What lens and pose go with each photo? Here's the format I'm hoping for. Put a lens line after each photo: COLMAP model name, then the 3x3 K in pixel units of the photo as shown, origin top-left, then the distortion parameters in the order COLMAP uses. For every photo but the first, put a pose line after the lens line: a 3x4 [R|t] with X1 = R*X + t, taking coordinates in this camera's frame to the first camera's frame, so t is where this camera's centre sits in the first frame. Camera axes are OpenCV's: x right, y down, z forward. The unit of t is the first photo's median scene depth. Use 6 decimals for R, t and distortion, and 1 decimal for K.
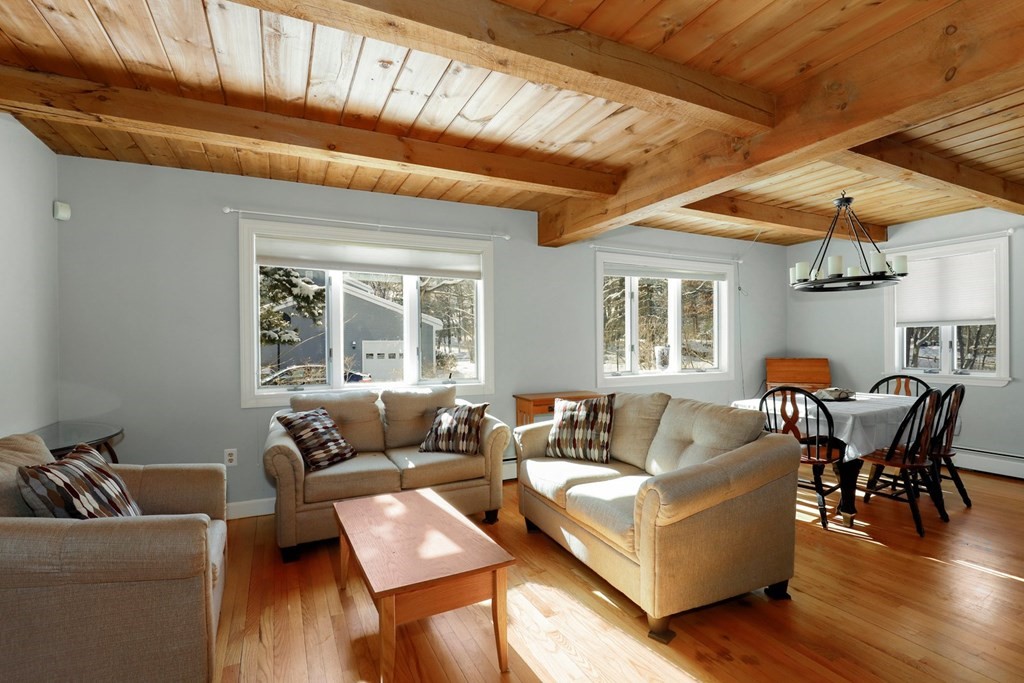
lens RADIAL K [[488.2, 0, 511.0], [0, 488.2, 343.4], [0, 0, 1]] dist [-0.019173, 0.002562]
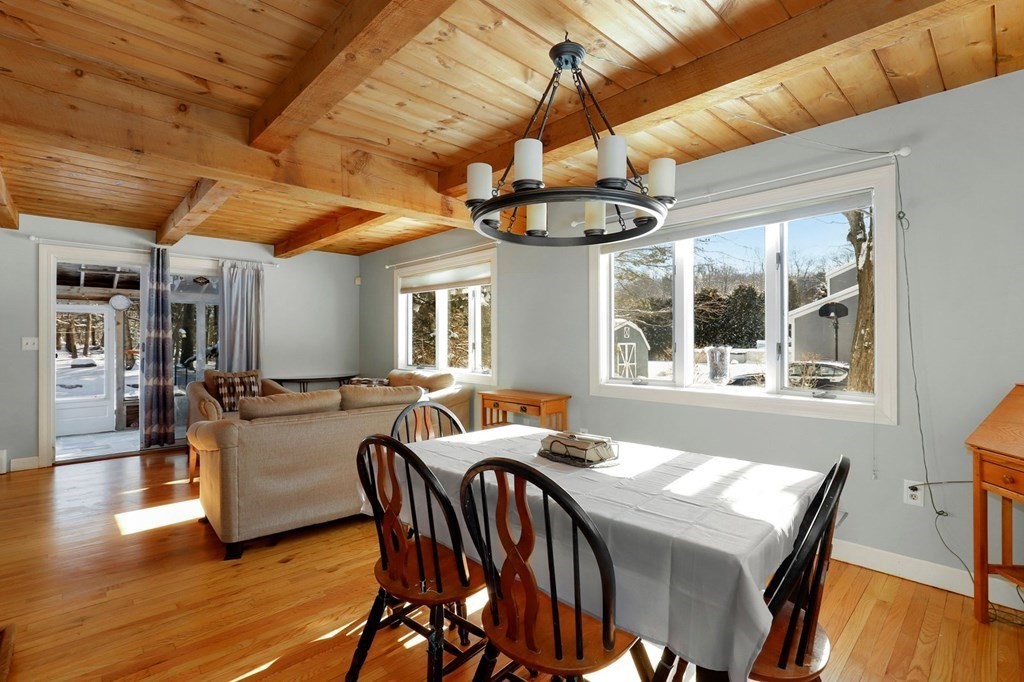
lens RADIAL K [[488.2, 0, 515.5], [0, 488.2, 338.1], [0, 0, 1]] dist [-0.019173, 0.002562]
pose [[0.289046, 0.002714, -0.957311, 0.993692], [0.000780, 0.999995, 0.003071, -0.008279], [0.957315, -0.001634, 0.289042, 0.699258]]
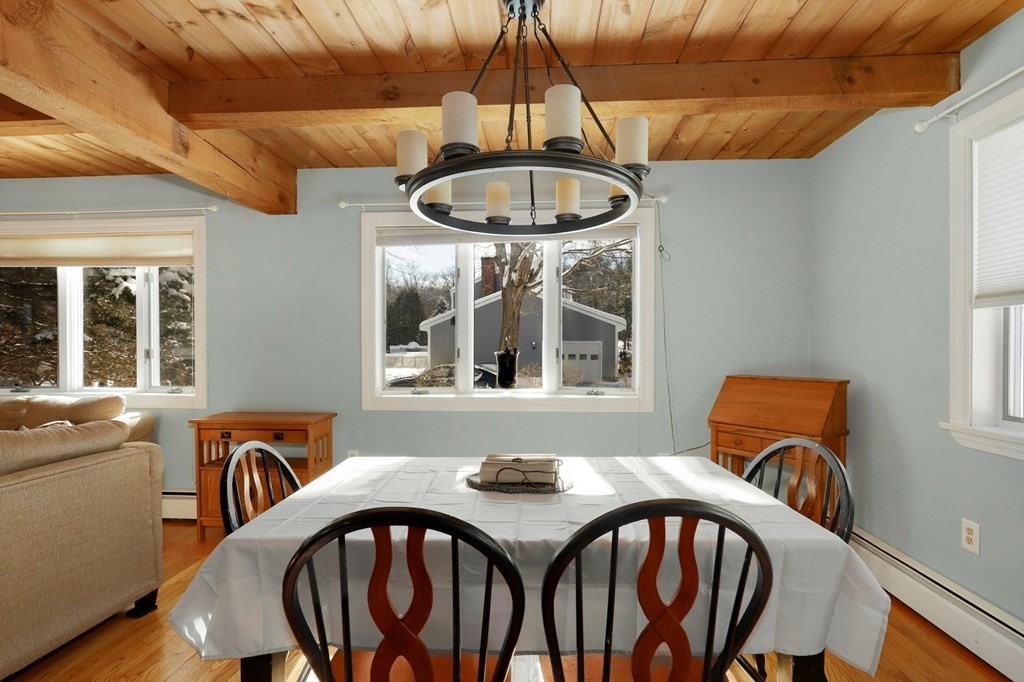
lens RADIAL K [[488.2, 0, 512.8], [0, 488.2, 345.4], [0, 0, 1]] dist [-0.019173, 0.002562]
pose [[0.869408, 0.006259, -0.494056, 0.750015], [-0.004775, 0.999979, 0.004266, -0.005597], [0.494073, -0.001350, 0.869420, 0.544373]]
